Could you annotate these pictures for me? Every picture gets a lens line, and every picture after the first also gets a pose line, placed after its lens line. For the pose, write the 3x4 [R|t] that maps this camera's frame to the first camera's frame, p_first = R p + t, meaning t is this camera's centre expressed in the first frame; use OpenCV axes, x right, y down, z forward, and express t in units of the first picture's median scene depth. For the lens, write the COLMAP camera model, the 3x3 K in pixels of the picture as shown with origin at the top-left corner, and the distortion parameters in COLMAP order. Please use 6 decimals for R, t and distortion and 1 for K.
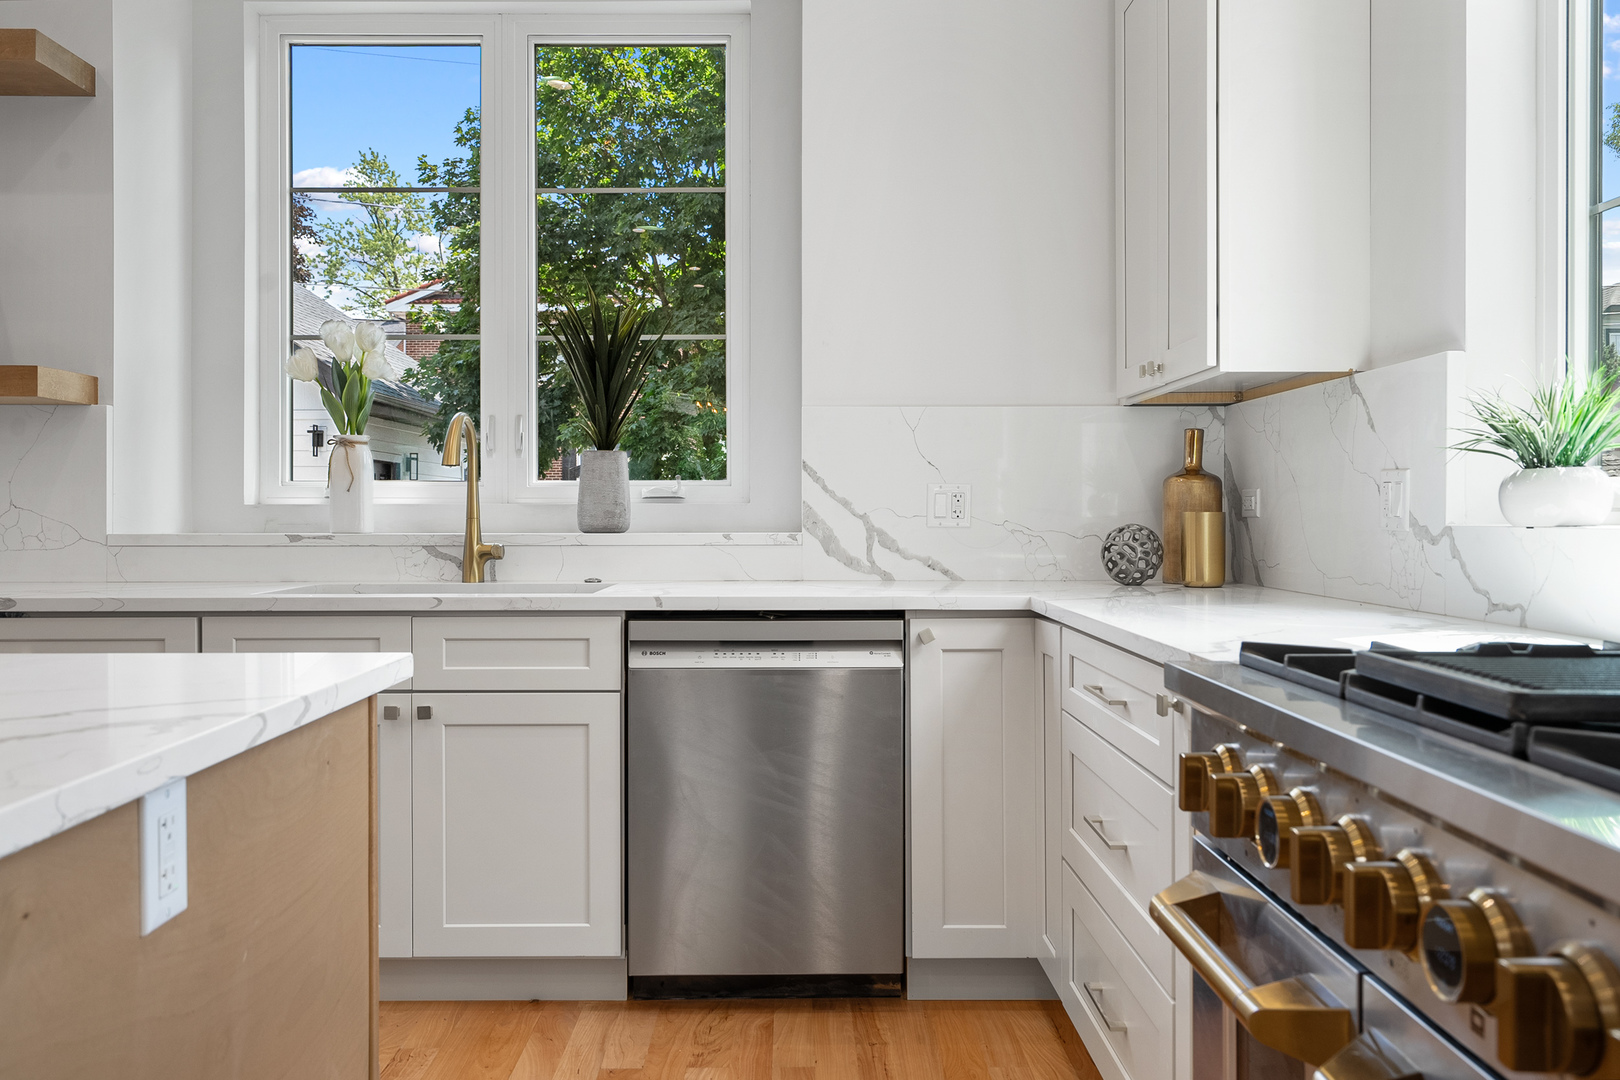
lens RADIAL K [[1337.8, 0, 812.3], [0, 1337.8, 518.2], [0, 0, 1]] dist [0.006240, 0.001369]
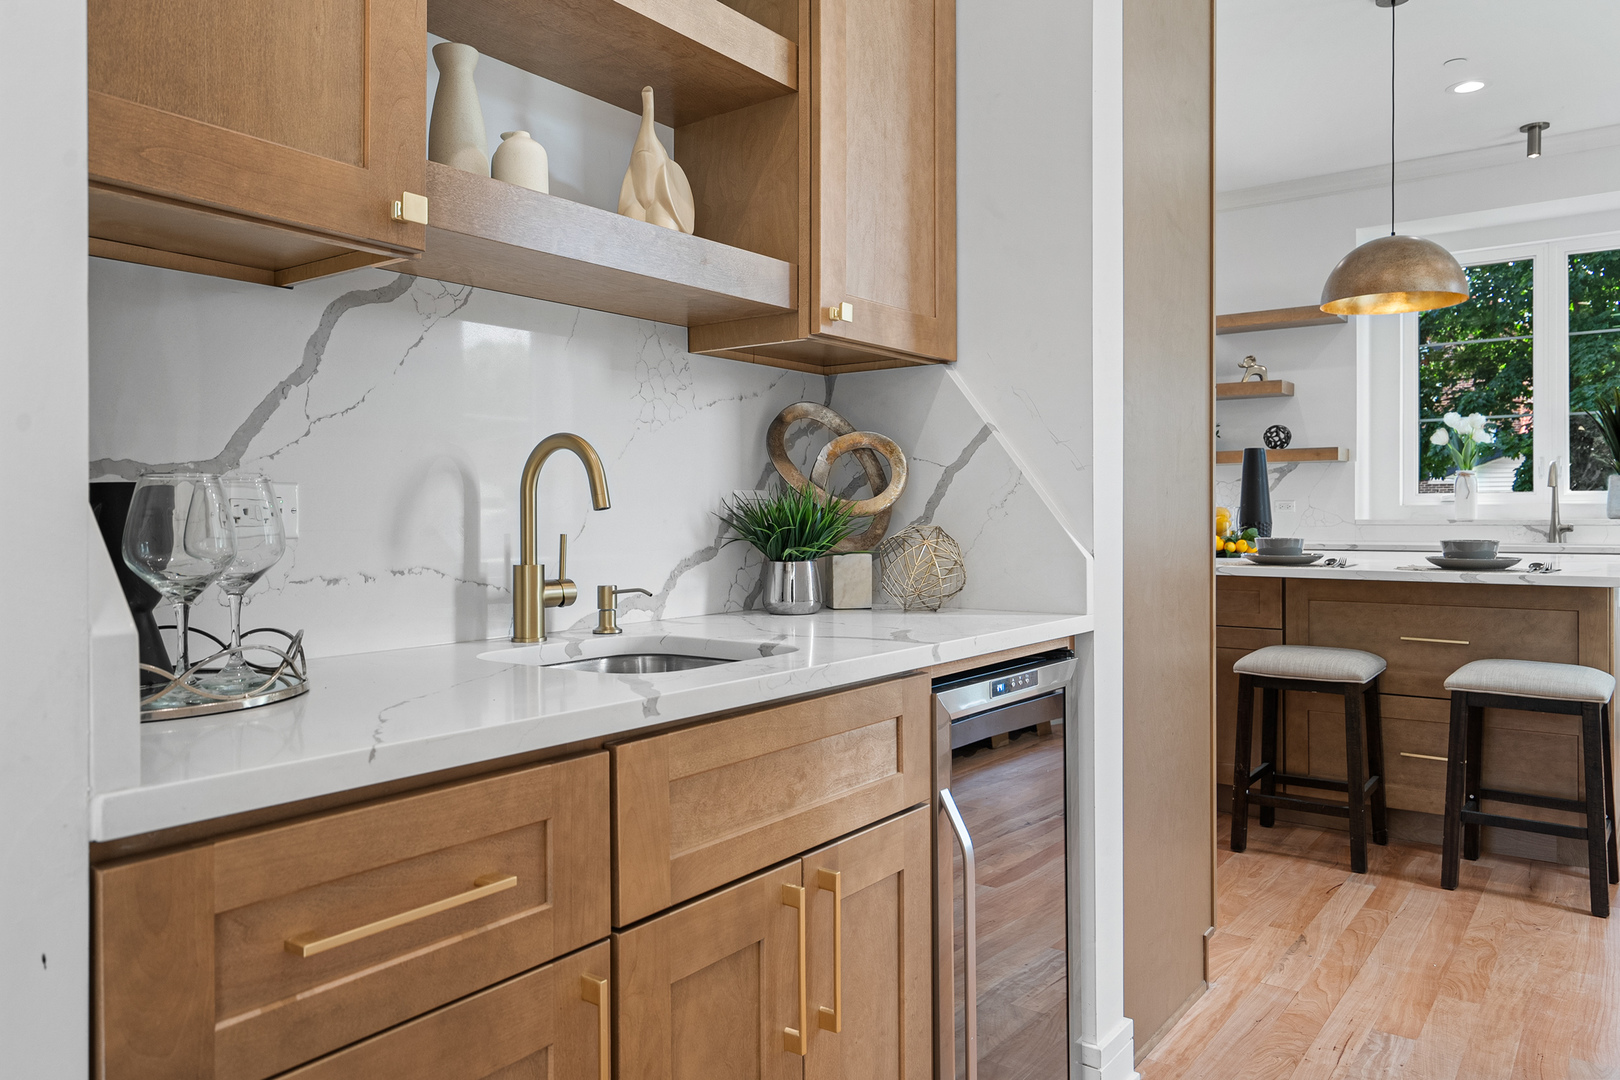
lens RADIAL K [[1129.8, 0, 809.1], [0, 1129.8, 512.2], [0, 0, 1]] dist [0.003737, 0.001457]
pose [[0.791127, -0.003458, -0.611642, -0.097694], [0.001922, 0.999993, -0.003168, 0.004008], [0.611648, 0.001330, 0.791129, -1.026489]]
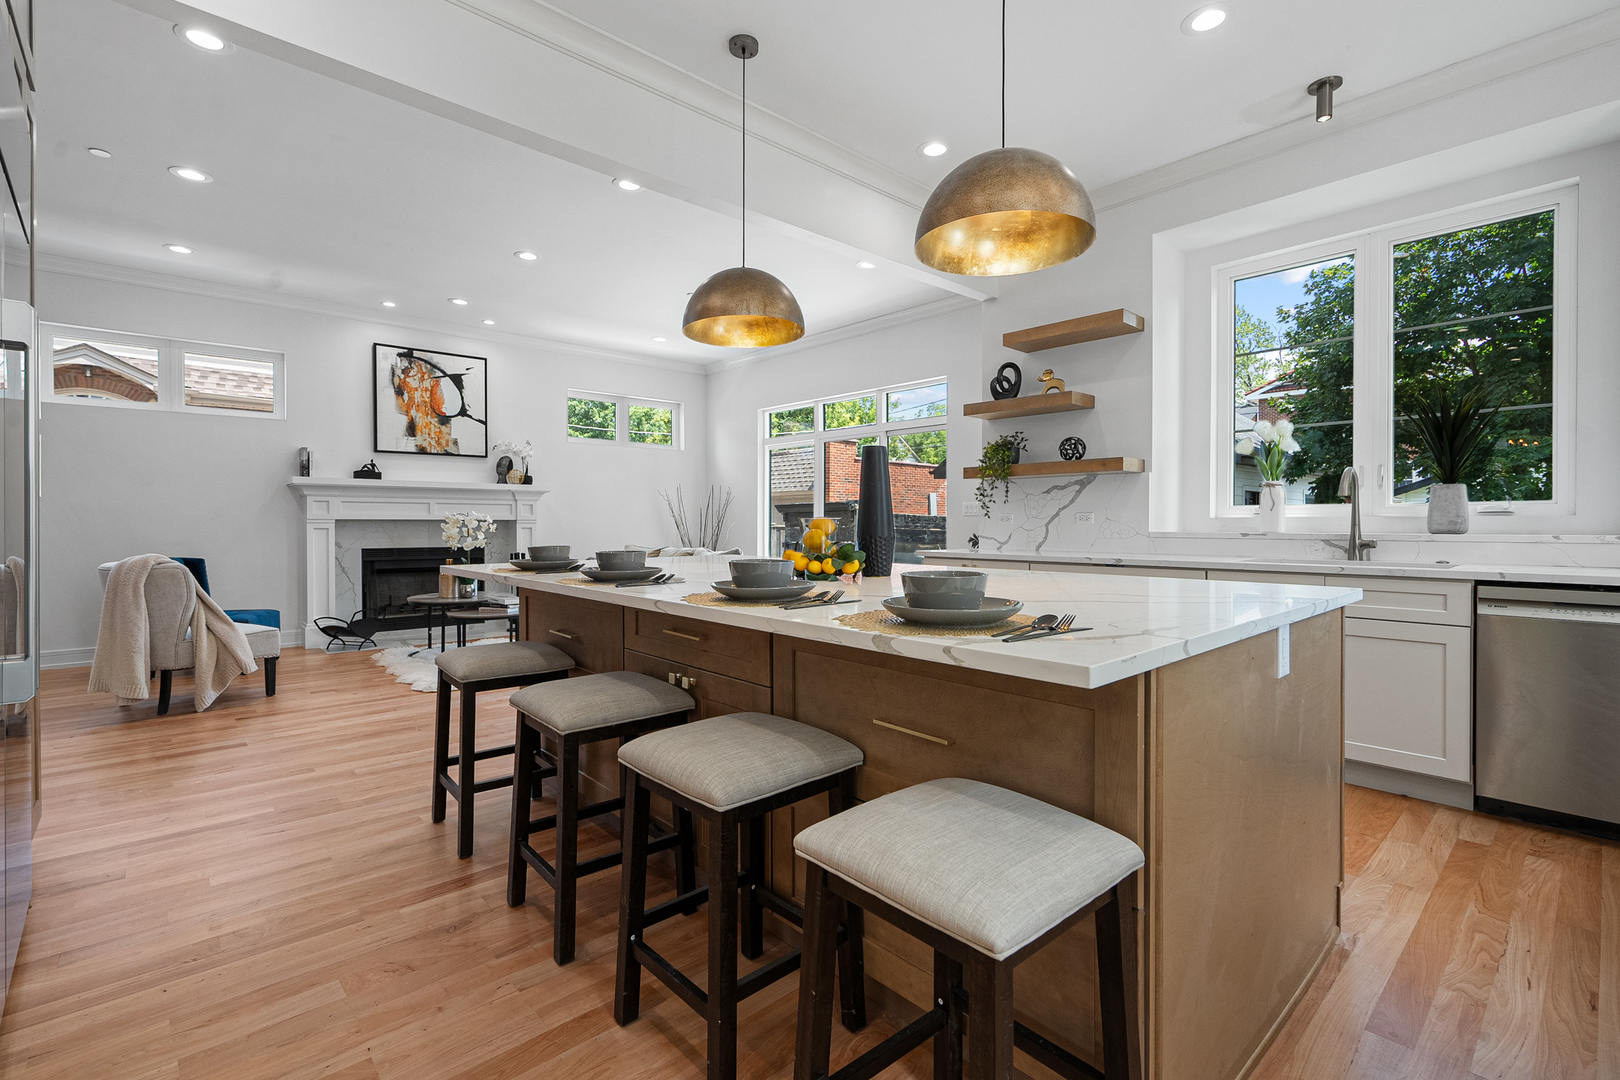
lens RADIAL K [[735.3, 0, 804.0], [0, 735.3, 527.7], [0, 0, 1]] dist [-0.001599, 0.000089]
pose [[0.664275, 0.005741, -0.747466, -0.007766], [-0.002820, 0.999983, 0.005175, 0.000722], [0.747483, -0.001330, 0.664279, -0.207445]]
